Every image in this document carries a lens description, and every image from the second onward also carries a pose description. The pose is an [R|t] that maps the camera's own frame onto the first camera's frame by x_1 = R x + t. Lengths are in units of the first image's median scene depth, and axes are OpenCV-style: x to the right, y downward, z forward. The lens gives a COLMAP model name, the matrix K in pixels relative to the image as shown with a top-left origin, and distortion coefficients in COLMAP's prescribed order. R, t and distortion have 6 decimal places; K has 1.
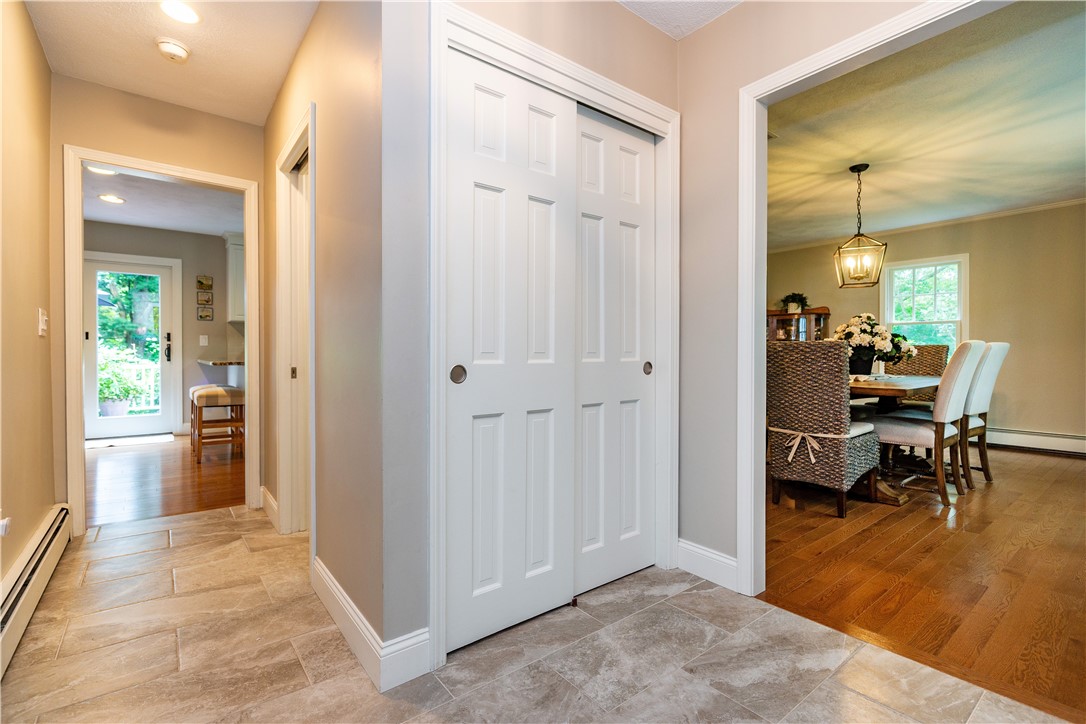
lens RADIAL K [[493.7, 0, 546.9], [0, 493.7, 358.8], [0, 0, 1]] dist [-0.002166, -0.000310]
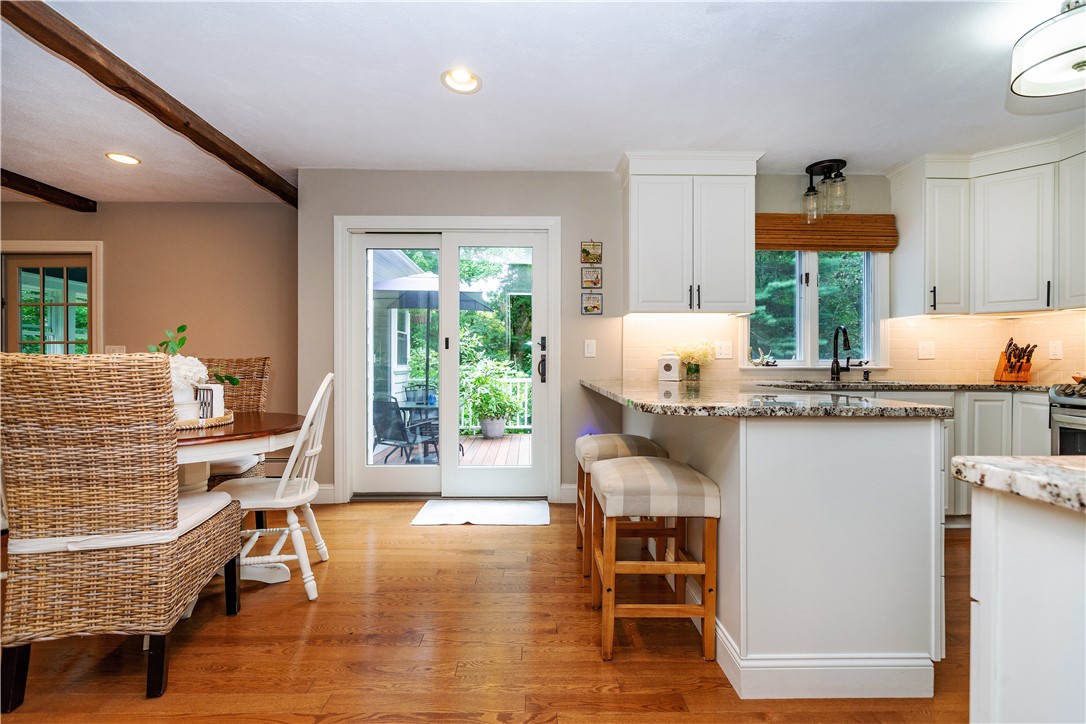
lens RADIAL K [[493.7, 0, 541.4], [0, 493.7, 363.0], [0, 0, 1]] dist [-0.002166, -0.000310]
pose [[0.795456, 0.000922, -0.606010, -0.266417], [-0.006336, 0.999957, -0.006796, -0.010353], [0.605978, 0.009245, 0.795428, 0.342666]]
